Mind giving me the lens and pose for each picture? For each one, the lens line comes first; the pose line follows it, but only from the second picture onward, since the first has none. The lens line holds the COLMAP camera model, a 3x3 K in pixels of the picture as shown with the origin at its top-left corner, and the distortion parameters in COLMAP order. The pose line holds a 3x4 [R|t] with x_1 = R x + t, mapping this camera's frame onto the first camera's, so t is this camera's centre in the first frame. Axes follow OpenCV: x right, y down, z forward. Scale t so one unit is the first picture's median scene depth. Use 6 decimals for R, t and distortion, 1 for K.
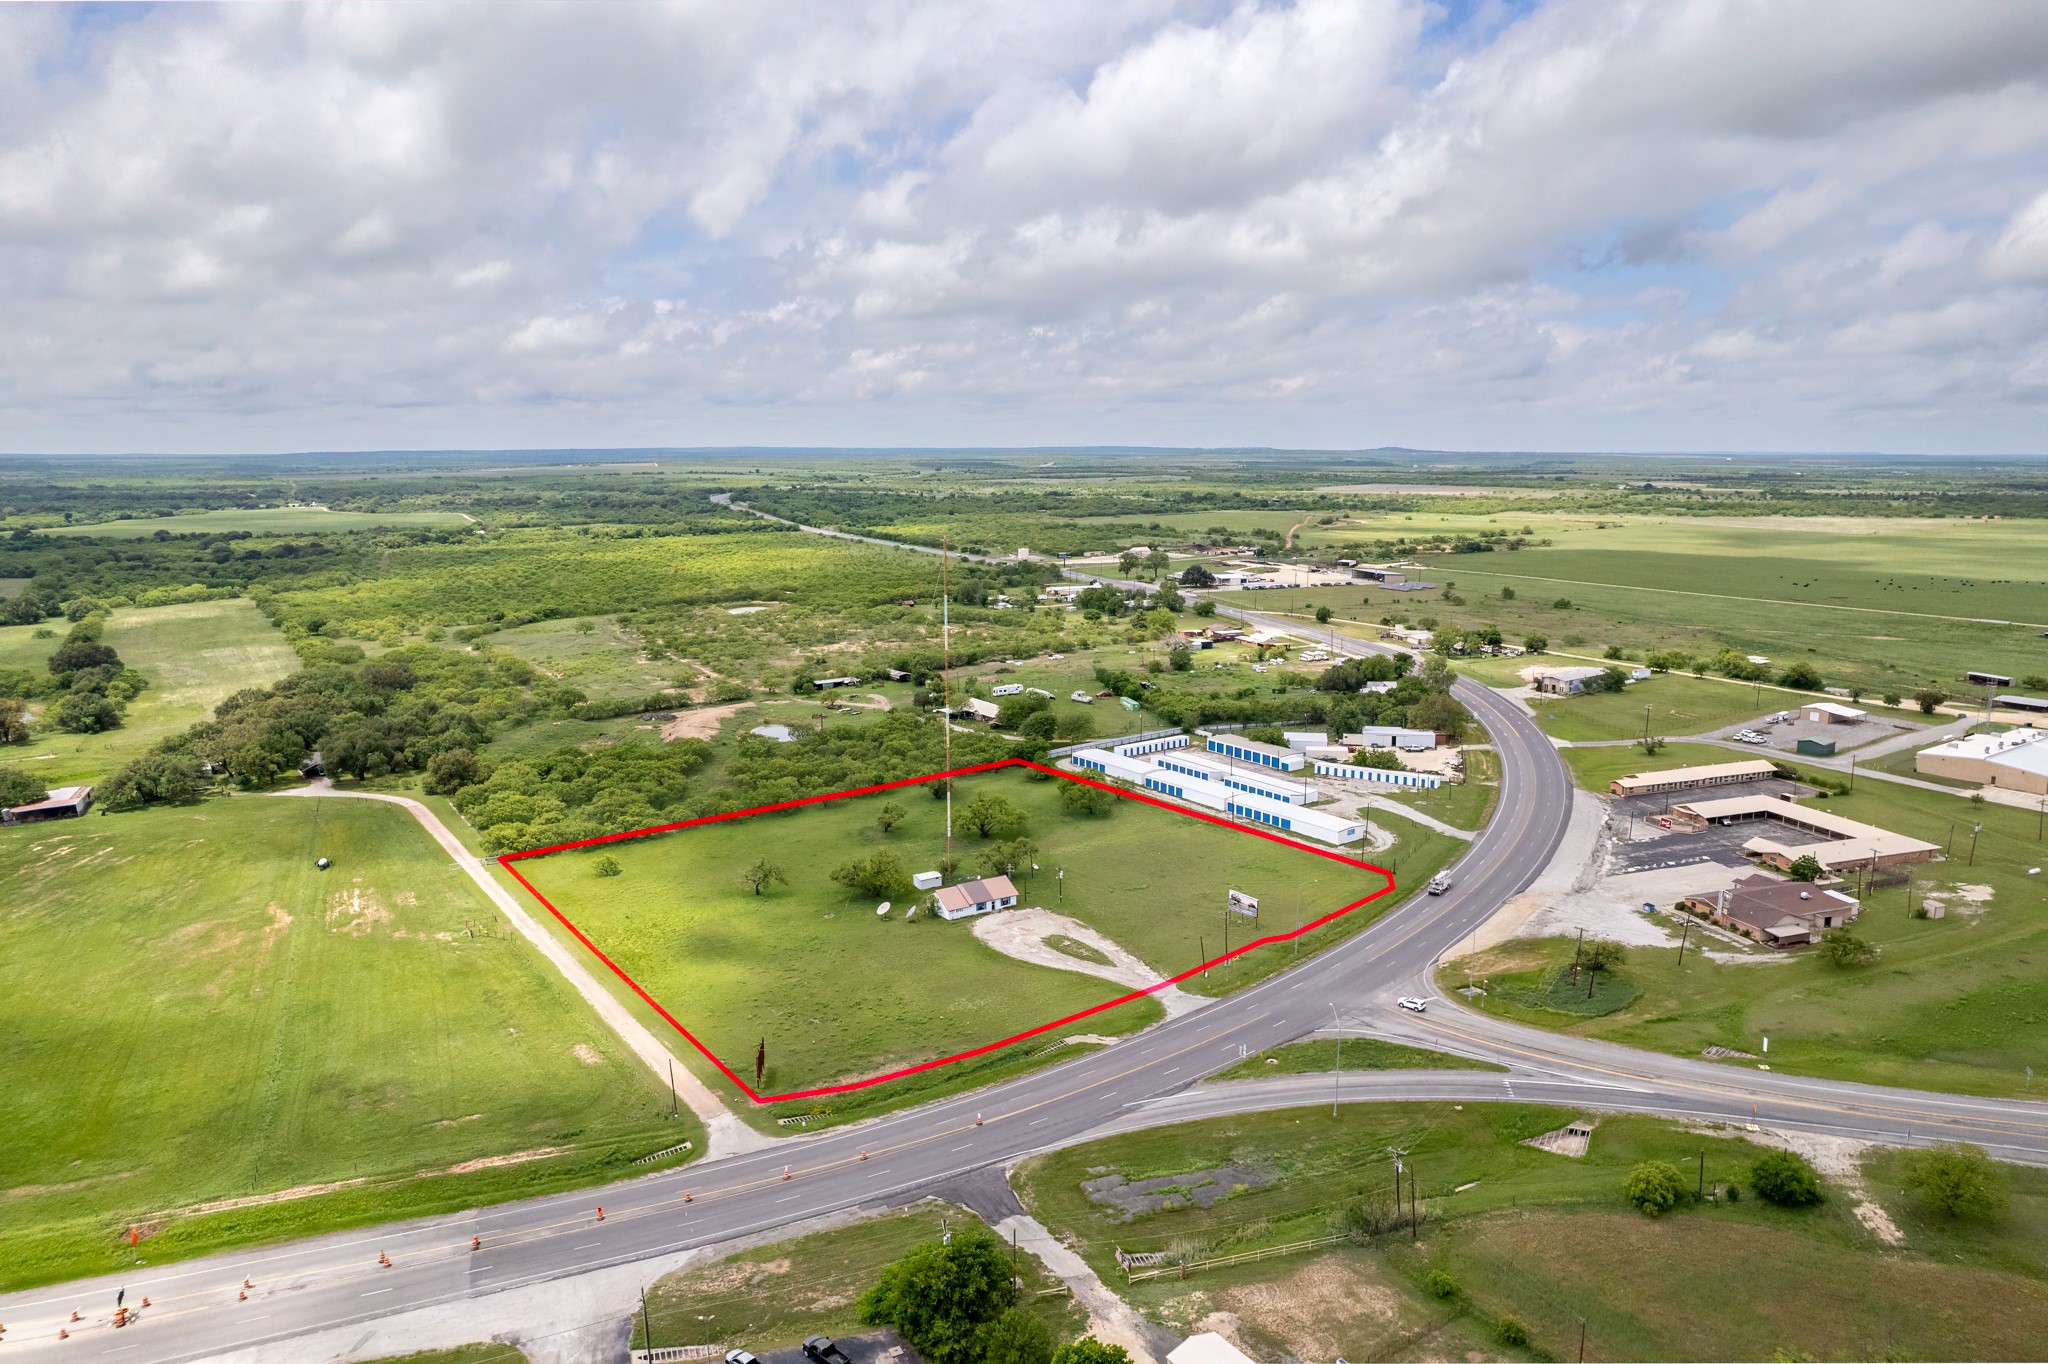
lens RADIAL K [[1311.0, 0, 1029.0], [0, 1311.0, 679.0], [0, 0, 1]] dist [-0.074037, 0.063744]
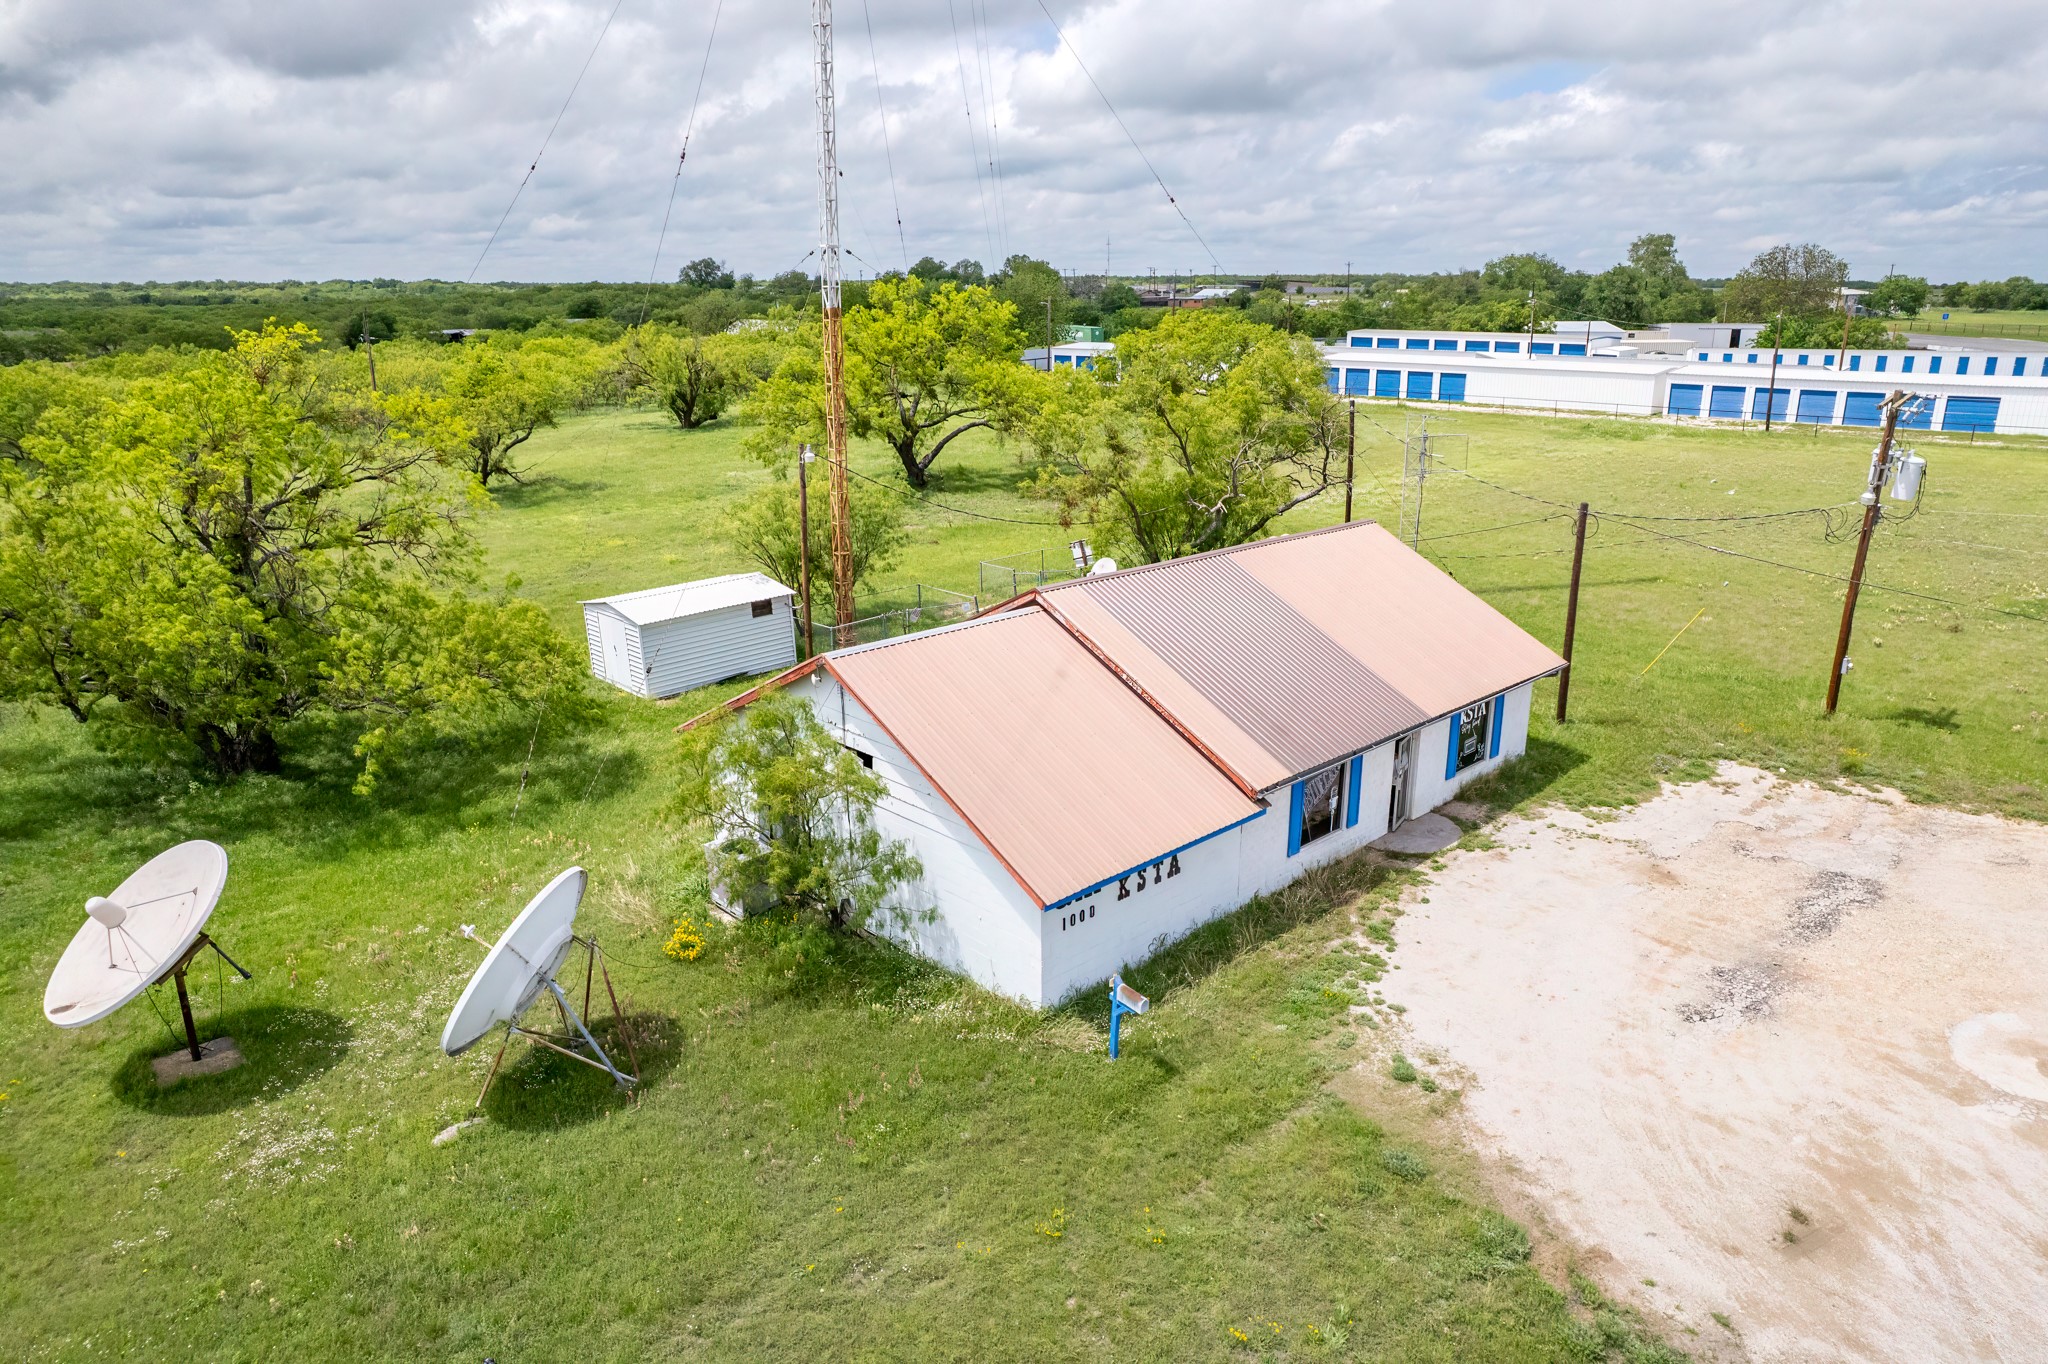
lens RADIAL K [[1311.0, 0, 1029.0], [0, 1311.0, 679.0], [0, 0, 1]] dist [-0.074037, 0.063744]
pose [[0.977227, -0.060741, 0.203319, -0.075335], [0.036845, 0.992172, 0.119319, 0.153173], [-0.208975, -0.109111, 0.971815, 0.913597]]
